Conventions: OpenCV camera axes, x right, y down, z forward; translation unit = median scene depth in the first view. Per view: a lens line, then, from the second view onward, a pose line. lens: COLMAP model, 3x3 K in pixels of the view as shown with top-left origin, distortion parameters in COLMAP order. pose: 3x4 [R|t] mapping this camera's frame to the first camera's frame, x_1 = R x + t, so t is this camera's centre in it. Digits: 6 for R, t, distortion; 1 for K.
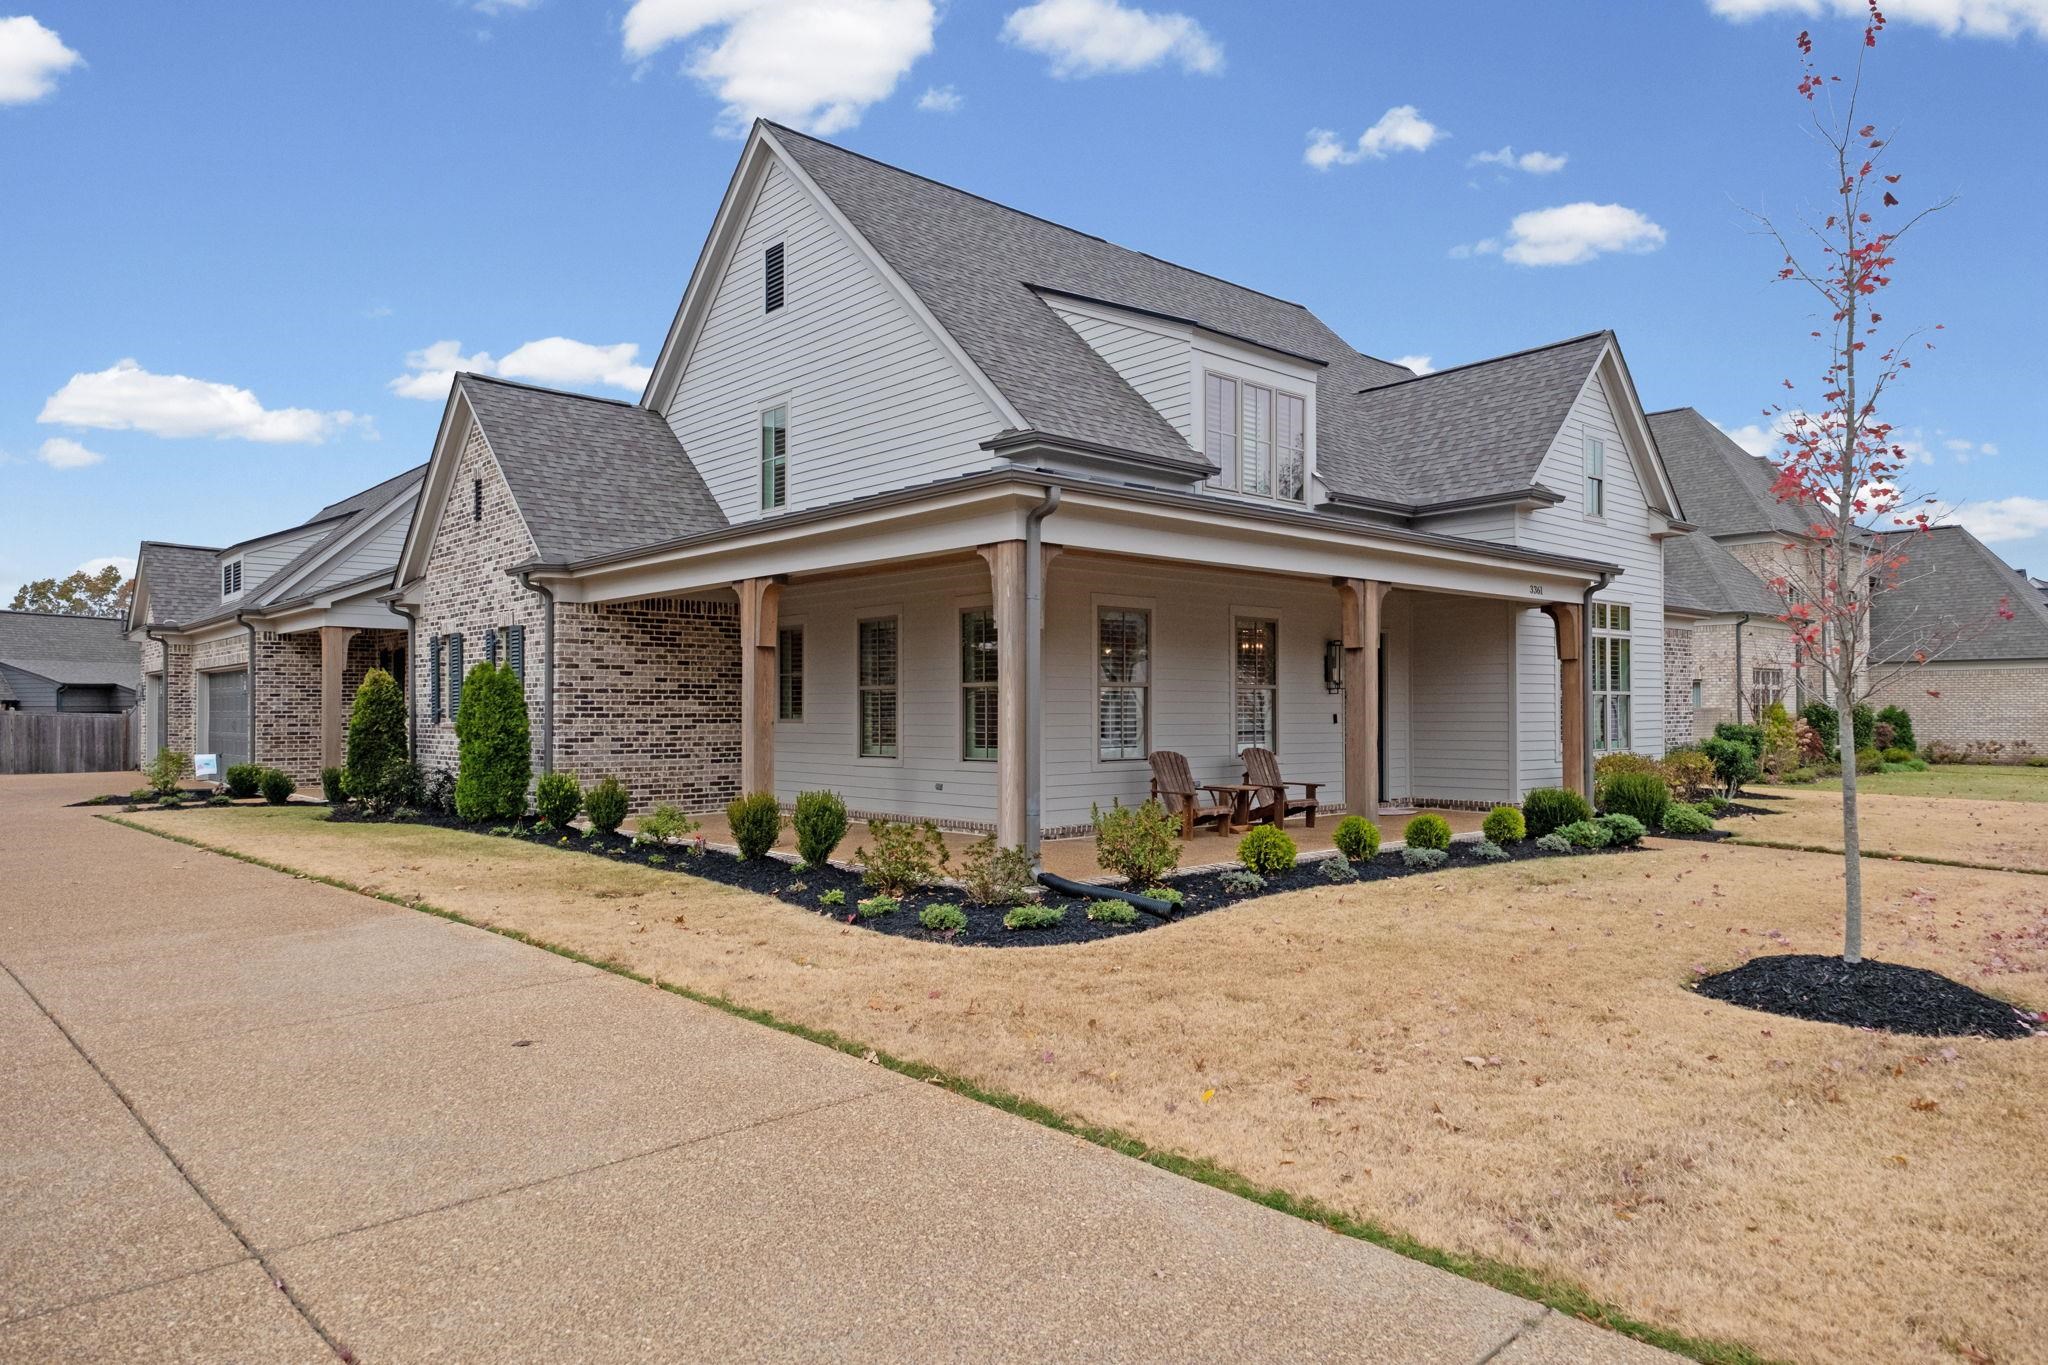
lens RADIAL K [[1306.2, 0, 1026.0], [0, 1306.2, 677.3], [0, 0, 1]] dist [0.048225, 0.003952]
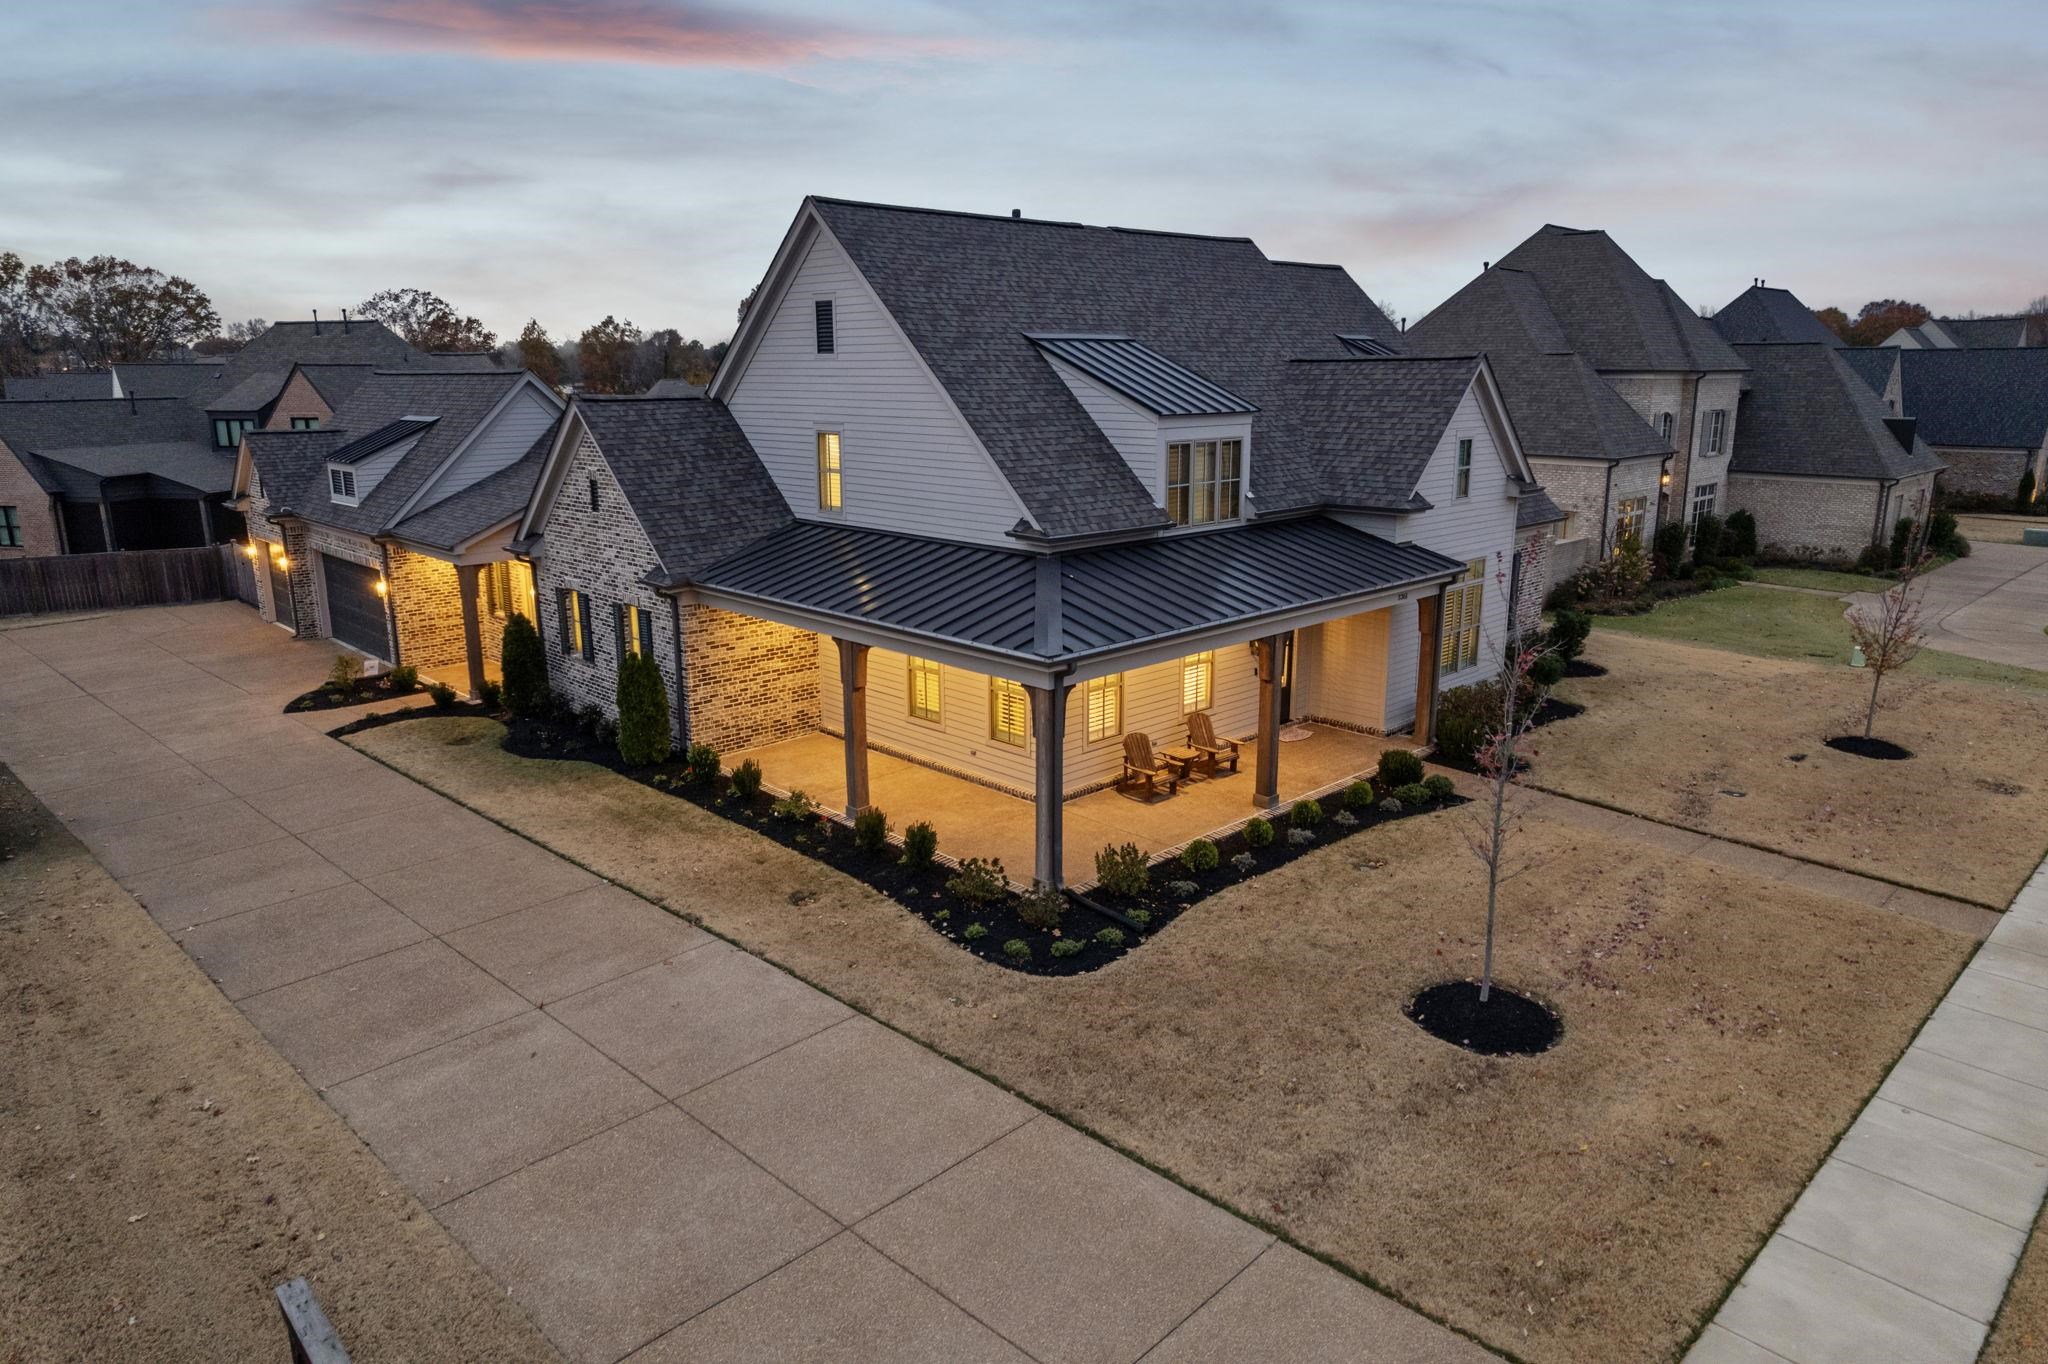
lens RADIAL K [[1306.2, 0, 1030.1], [0, 1306.2, 694.6], [0, 0, 1]] dist [0.048225, 0.003952]
pose [[0.998917, -0.012104, 0.044929, -0.059836], [0.000096, 0.966110, 0.258132, -0.301444], [-0.046531, -0.257848, 0.965064, -0.315035]]
